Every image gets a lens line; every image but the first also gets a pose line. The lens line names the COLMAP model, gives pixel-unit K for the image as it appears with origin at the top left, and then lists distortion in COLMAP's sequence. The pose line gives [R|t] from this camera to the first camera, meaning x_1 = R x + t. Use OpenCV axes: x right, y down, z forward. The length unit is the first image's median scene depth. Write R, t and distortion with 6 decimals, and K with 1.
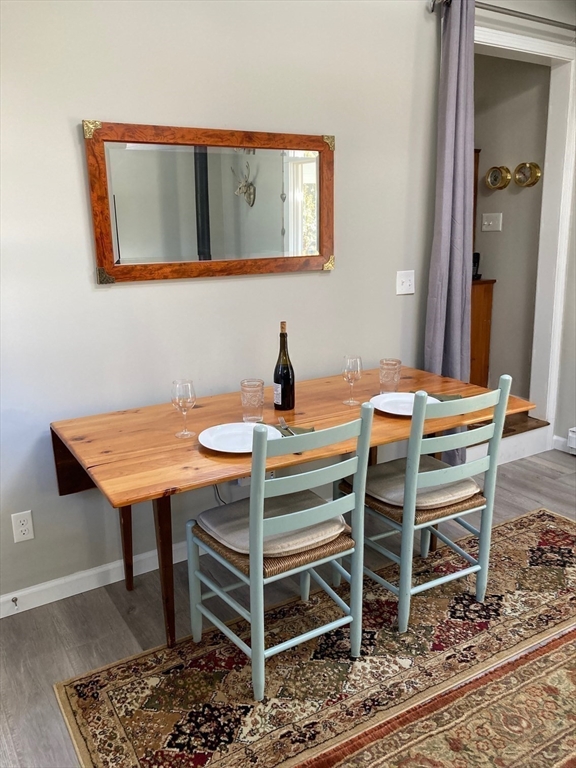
lens RADIAL K [[624.3, 0, 281.4], [0, 624.3, 387.7], [0, 0, 1]] dist [0.041558, -0.045662]
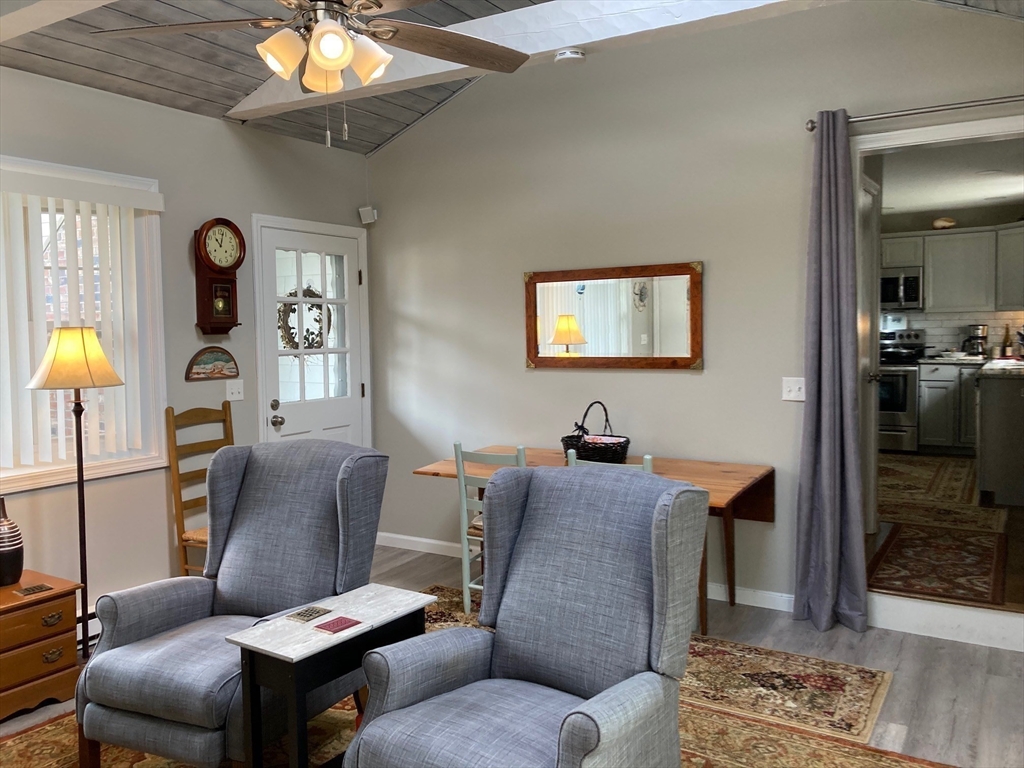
lens RADIAL K [[832.4, 0, 511.7], [0, 832.4, 377.5], [0, 0, 1]] dist [0.041558, -0.045662]
pose [[0.460961, 0.070702, -0.884599, 1.564470], [-0.211072, 0.976950, -0.031905, -0.063228], [0.861953, 0.201421, 0.465259, -0.024307]]
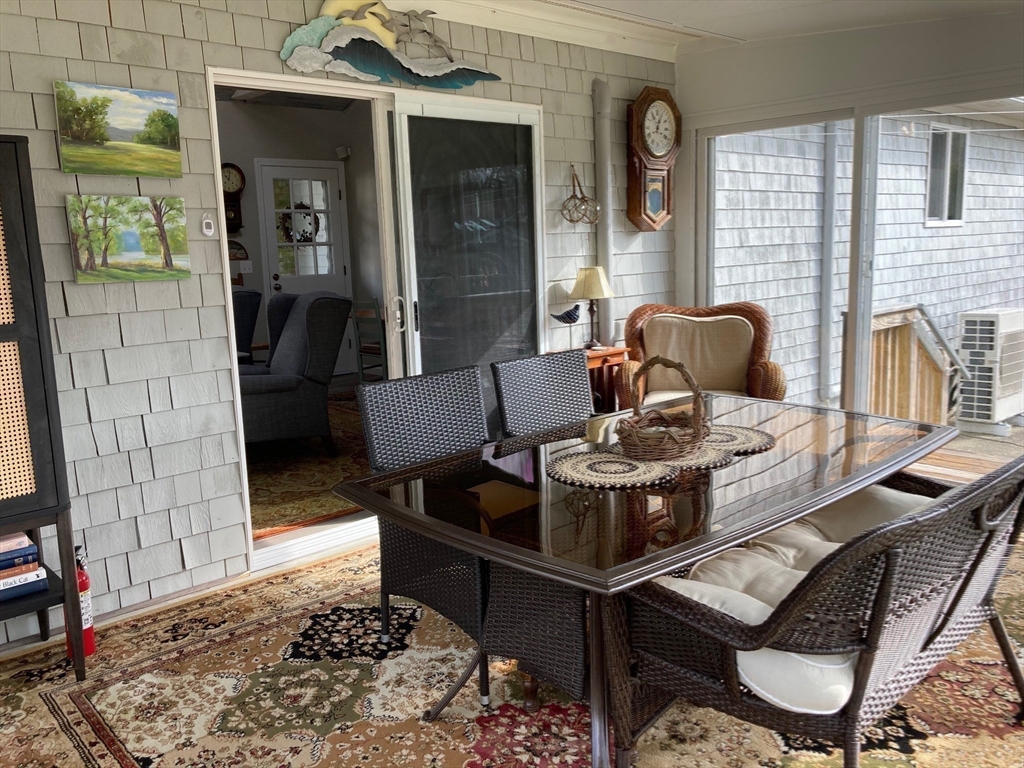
lens RADIAL K [[832.4, 0, 510.5], [0, 832.4, 381.2], [0, 0, 1]] dist [0.041558, -0.045662]
pose [[0.187482, 0.189270, -0.963861, 2.983174], [-0.214584, 0.965451, 0.147843, -0.236507], [0.958543, 0.179111, 0.221619, 0.688240]]
